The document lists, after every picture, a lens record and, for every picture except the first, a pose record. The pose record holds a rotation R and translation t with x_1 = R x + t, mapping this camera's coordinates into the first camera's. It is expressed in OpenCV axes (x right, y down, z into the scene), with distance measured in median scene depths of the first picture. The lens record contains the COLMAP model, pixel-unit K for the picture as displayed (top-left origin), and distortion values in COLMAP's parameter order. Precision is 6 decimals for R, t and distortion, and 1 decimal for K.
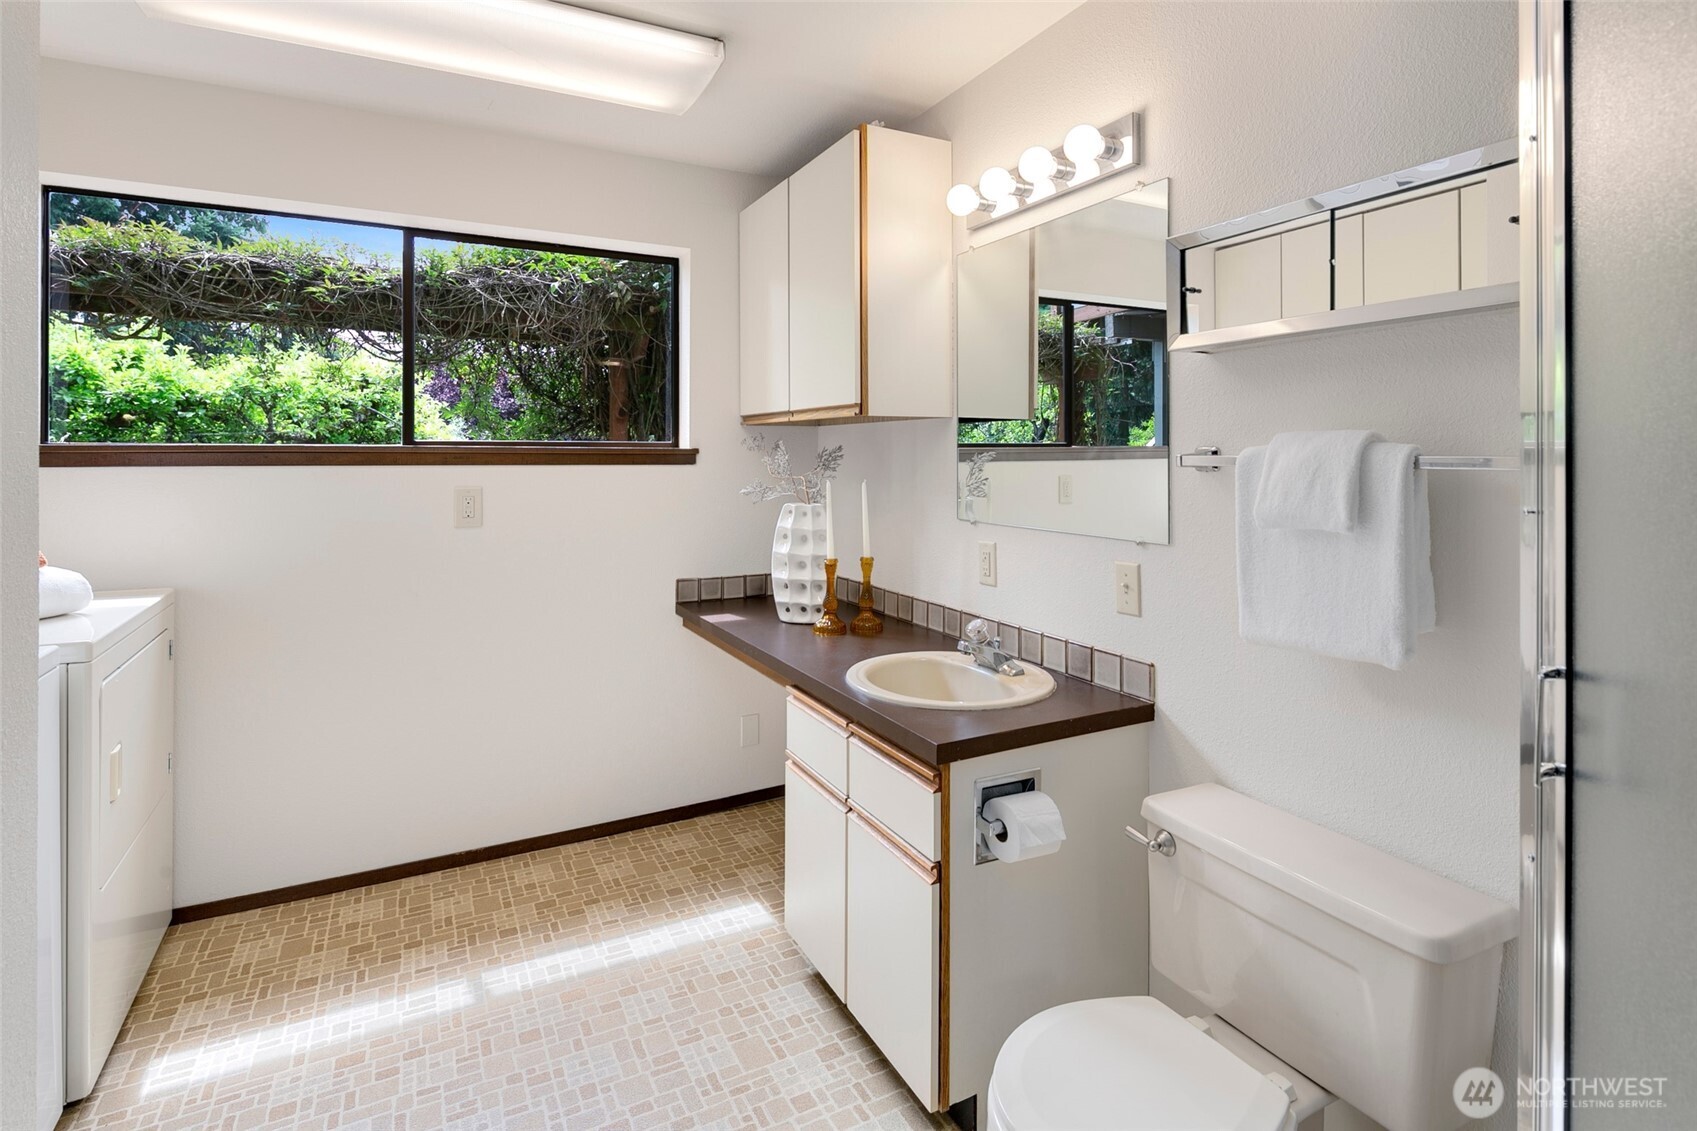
lens RADIAL K [[841.6, 0, 847.0], [0, 841.6, 485.9], [0, 0, 1]] dist [-0.002502, -0.001717]
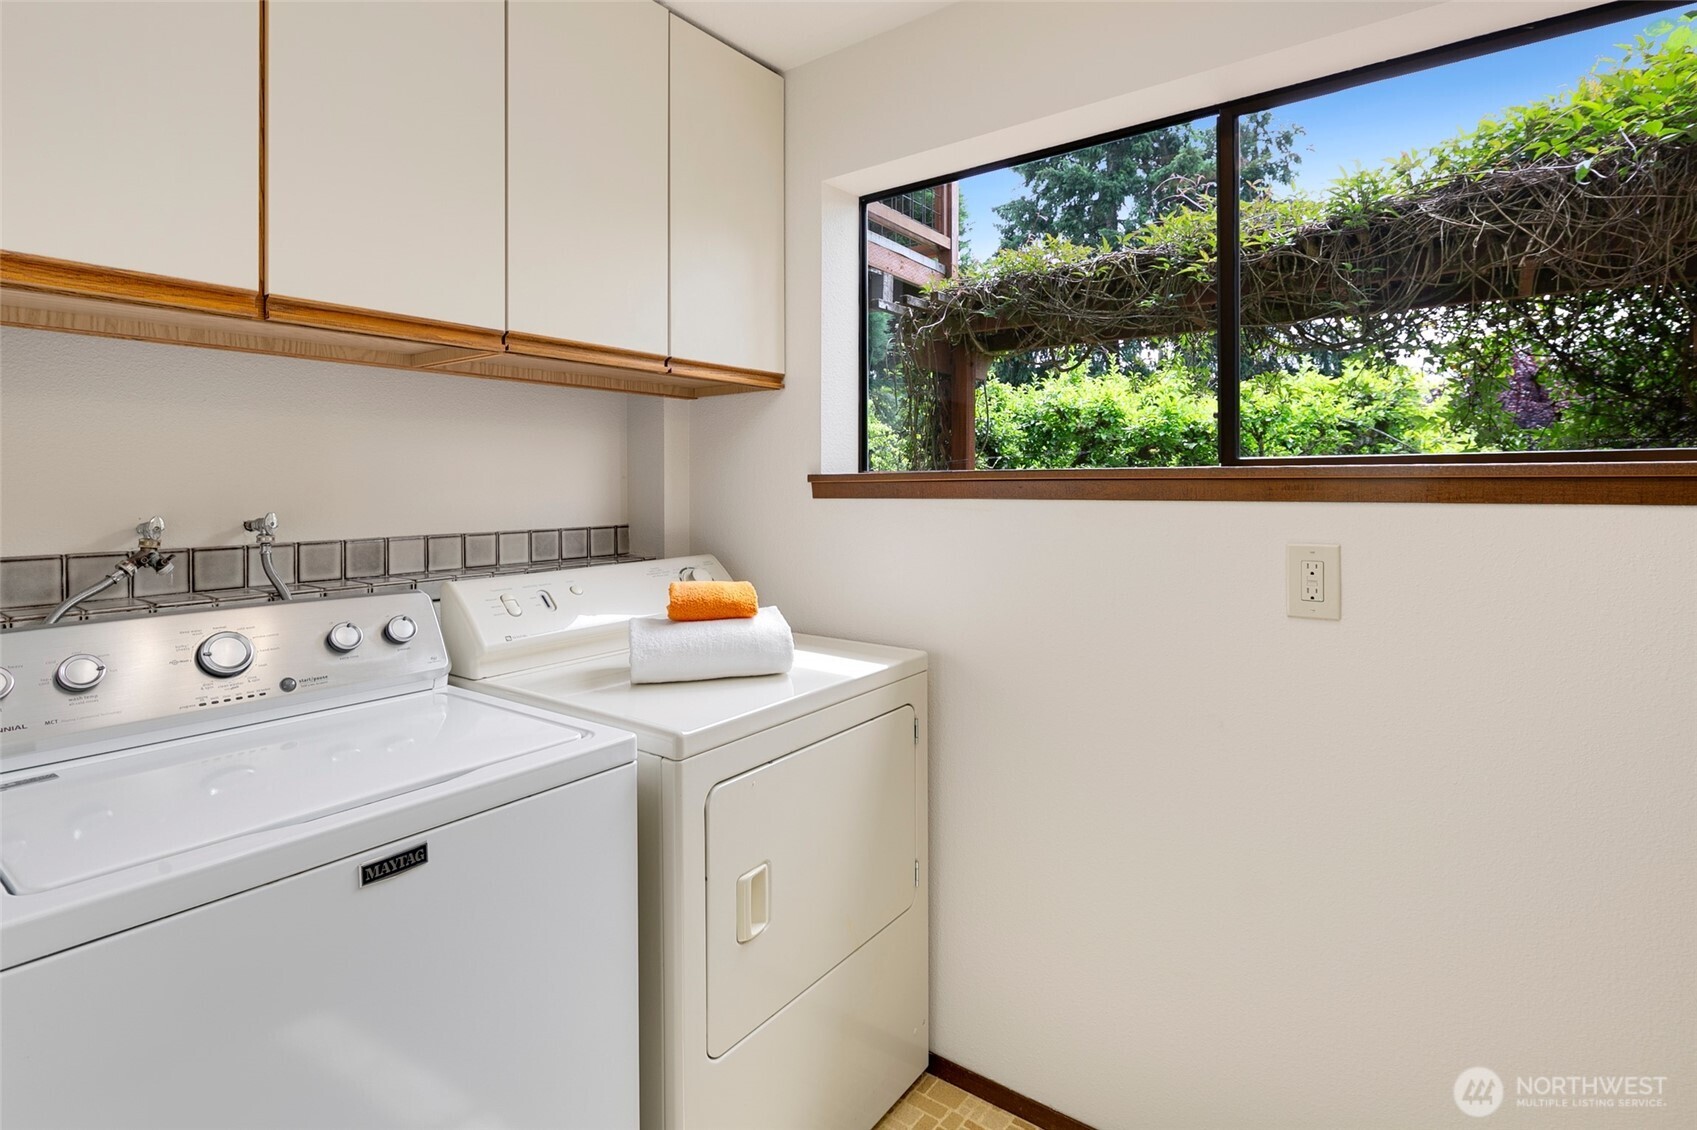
lens RADIAL K [[841.6, 0, 847.0], [0, 841.6, 485.4], [0, 0, 1]] dist [-0.002502, -0.001717]
pose [[0.433809, -0.003990, -0.900996, -0.050318], [-0.027145, 0.999478, -0.017496, -0.008609], [0.900596, 0.032048, 0.433474, 0.250651]]
